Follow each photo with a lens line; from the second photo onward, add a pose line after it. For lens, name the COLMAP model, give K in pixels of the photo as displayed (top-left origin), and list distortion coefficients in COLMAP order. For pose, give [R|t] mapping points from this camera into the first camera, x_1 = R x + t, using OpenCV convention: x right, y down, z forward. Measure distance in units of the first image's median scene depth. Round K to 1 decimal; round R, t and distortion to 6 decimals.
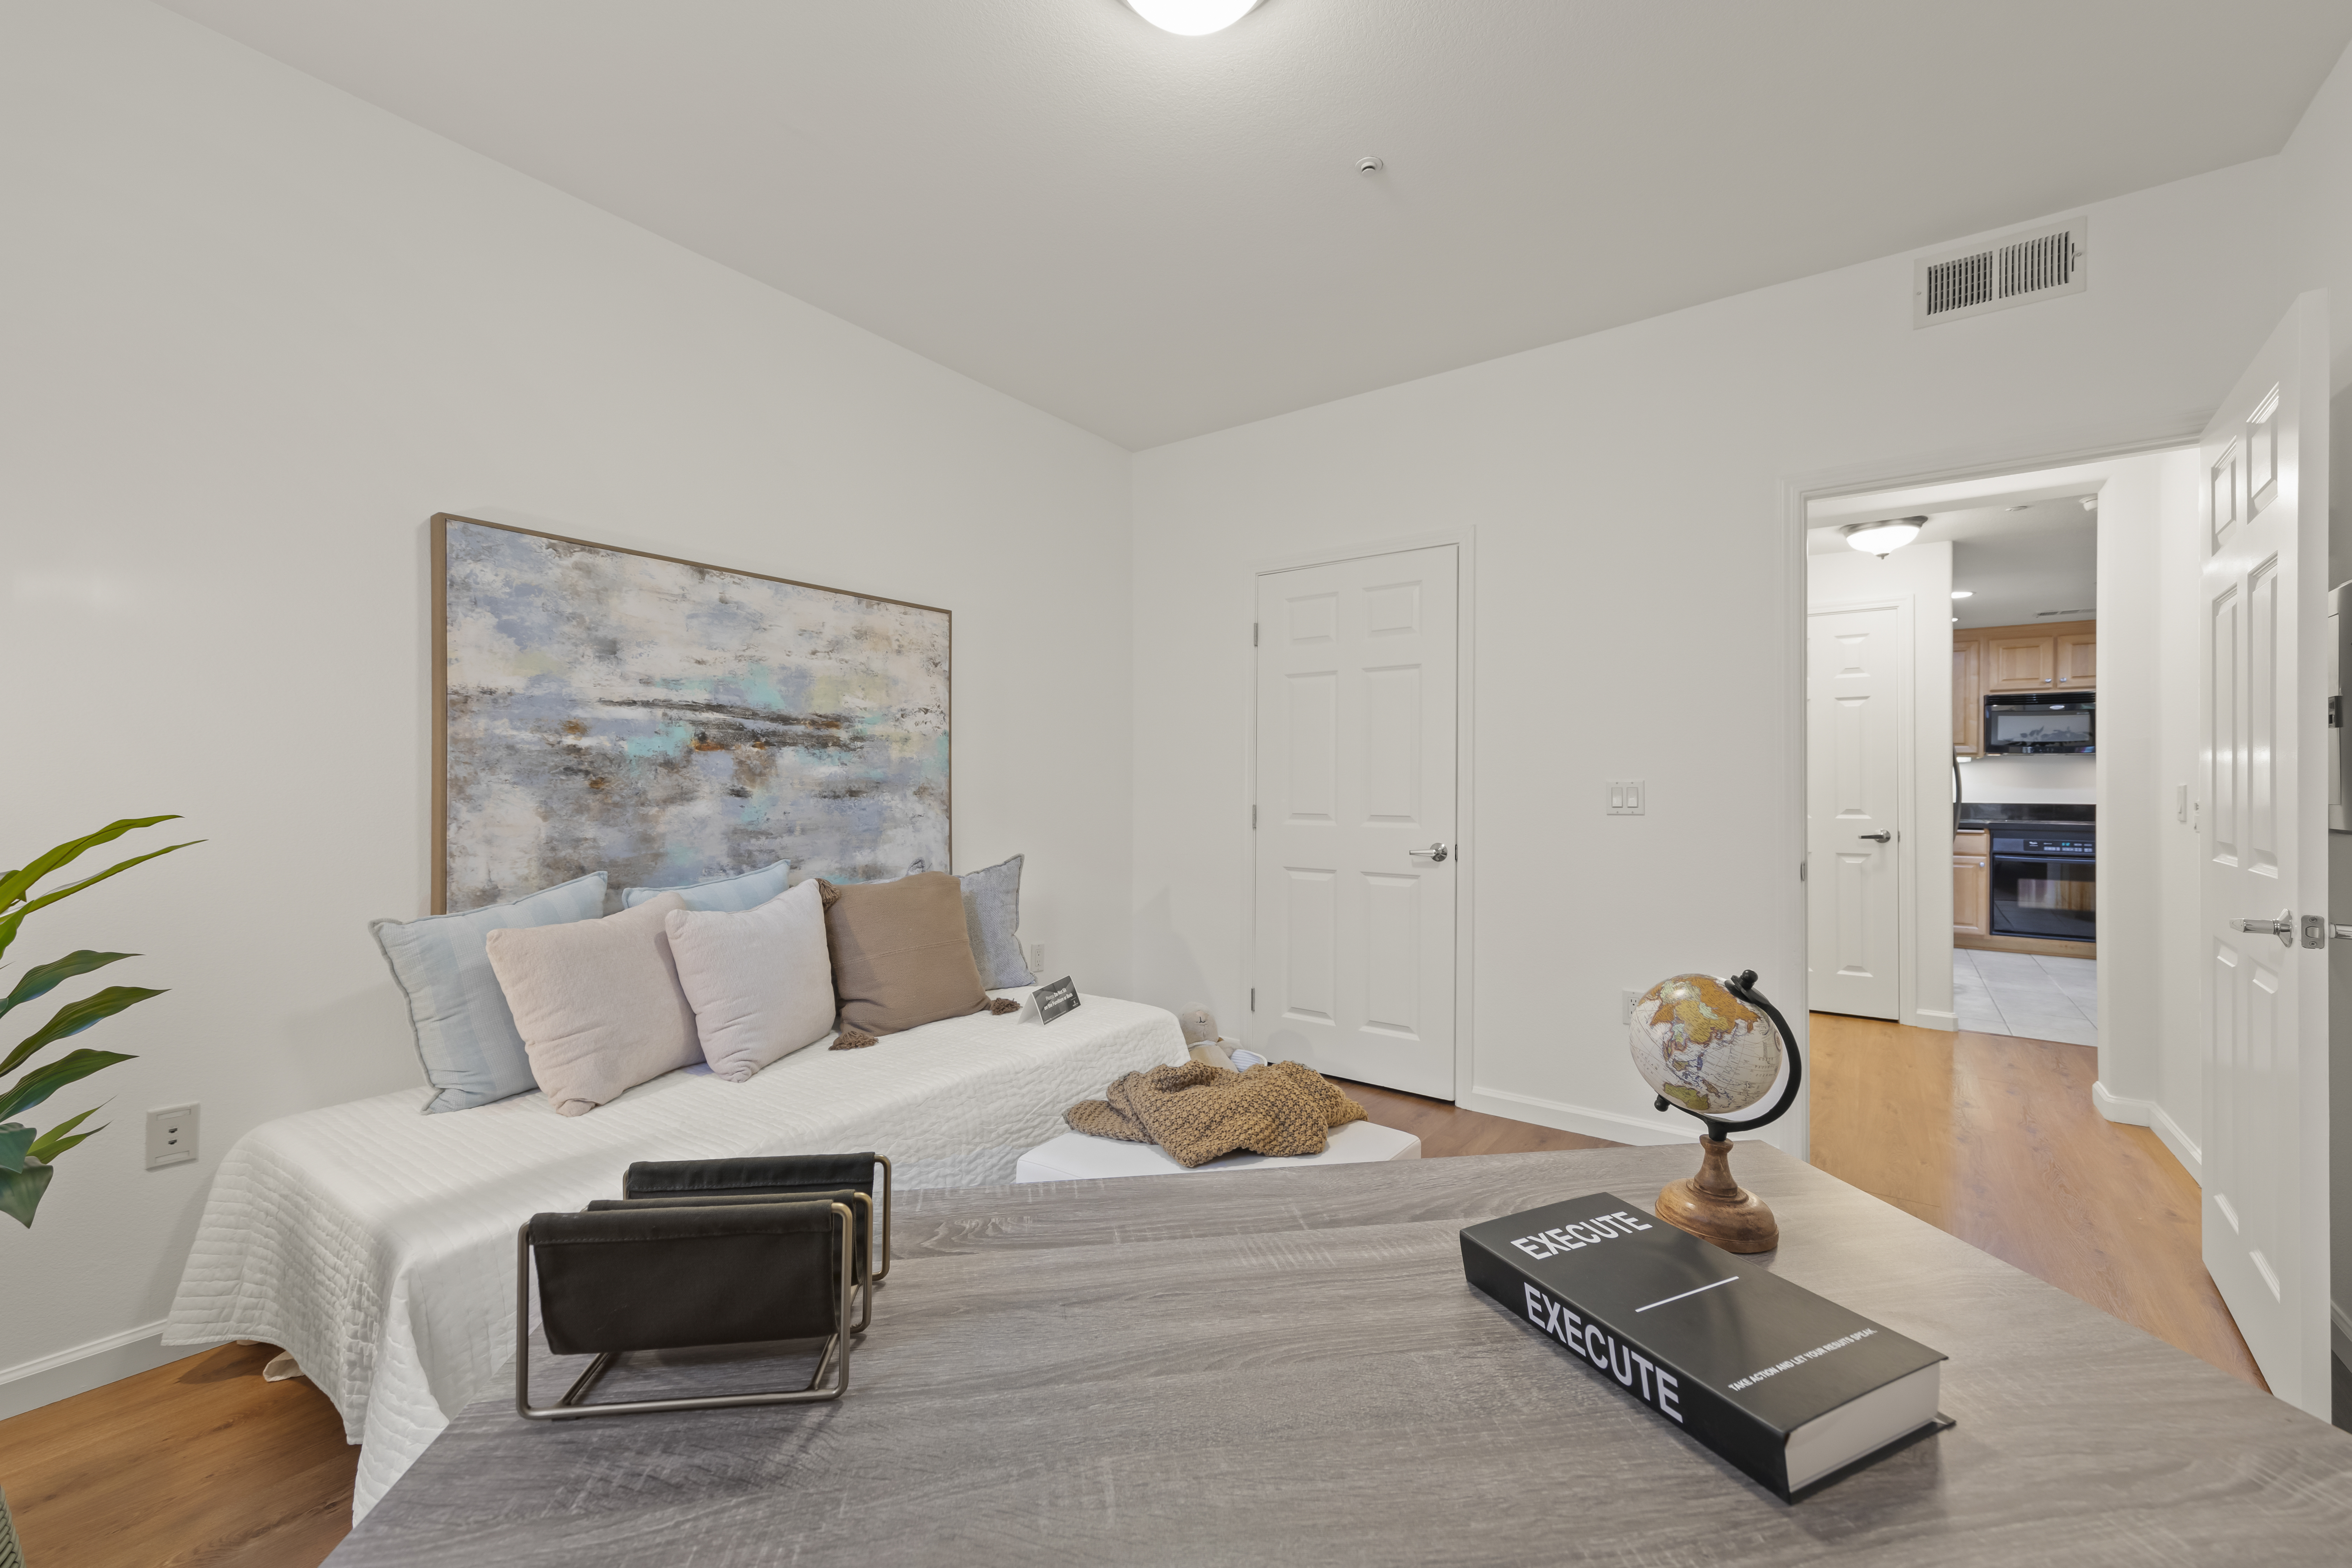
lens RADIAL K [[901.6, 0, 1168.2], [0, 901.6, 785.6], [0, 0, 1]] dist [-0.000609, -0.000329]
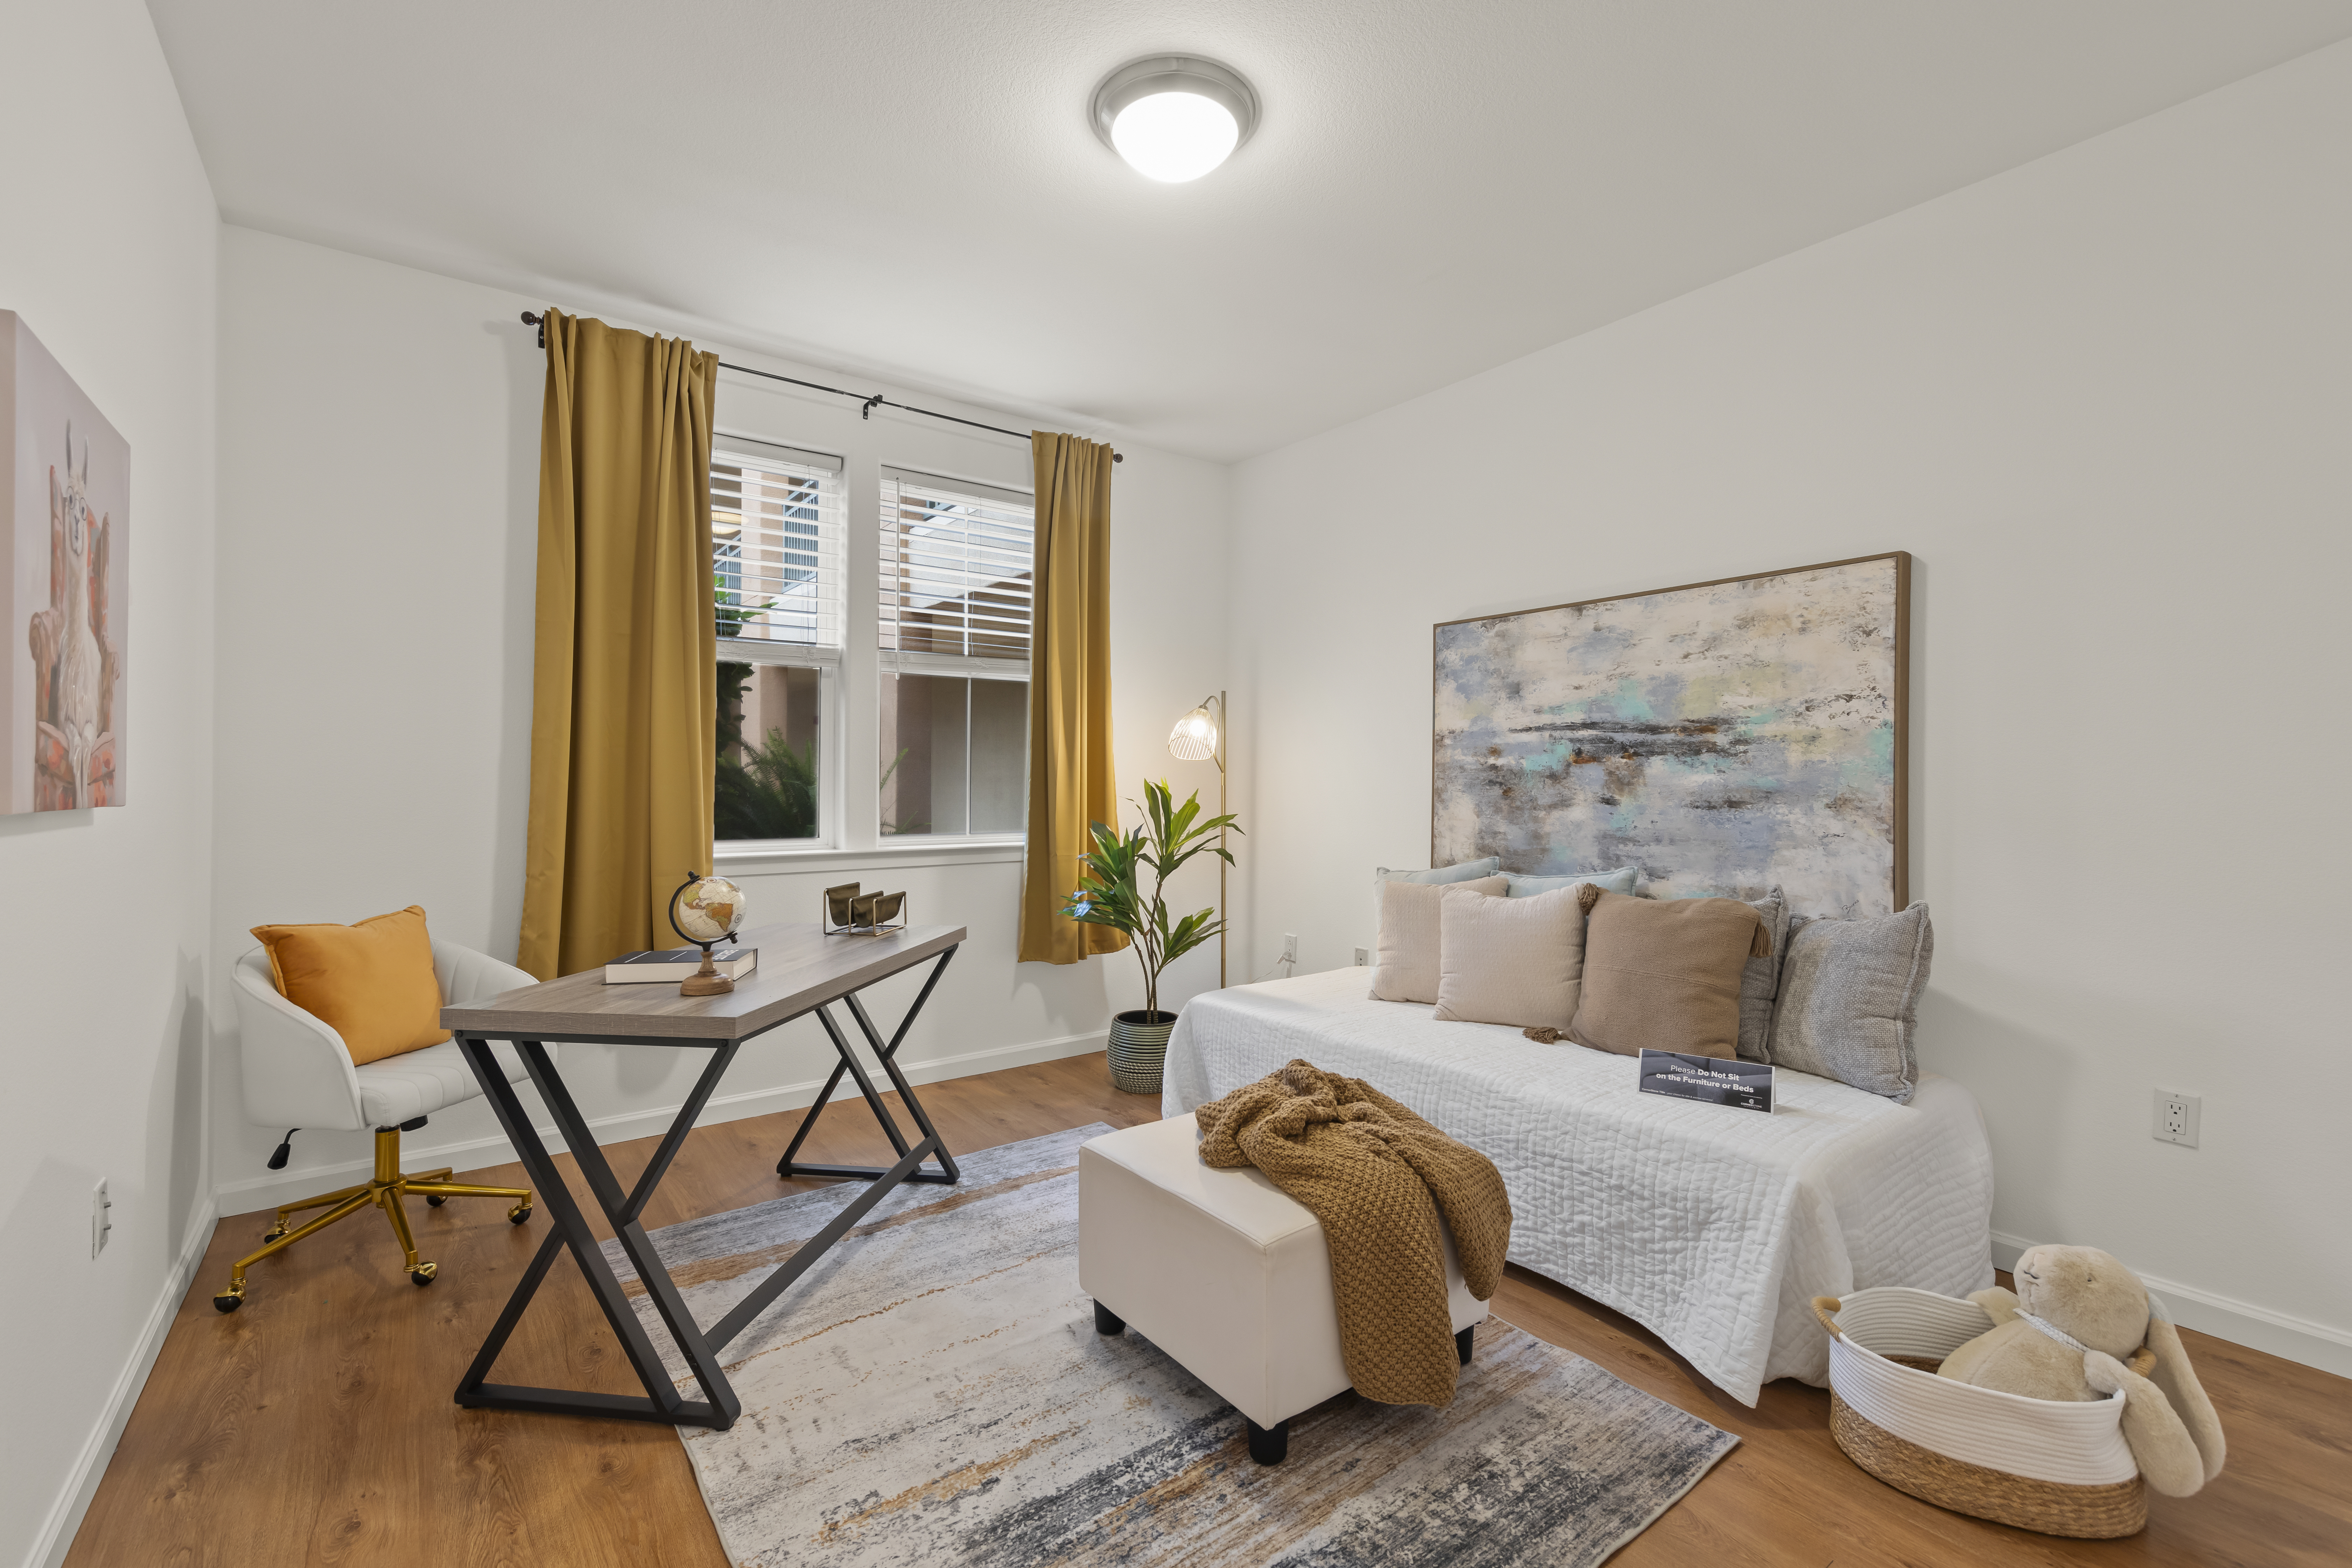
lens RADIAL K [[1034.5, 0, 1171.2], [0, 1034.5, 788.4], [0, 0, 1]] dist [-0.001311, -0.001808]
pose [[-0.280050, -0.003314, -0.959980, 0.875607], [-0.007685, 0.999970, -0.001210, -0.001583], [0.959955, 0.007038, -0.280067, 0.843294]]
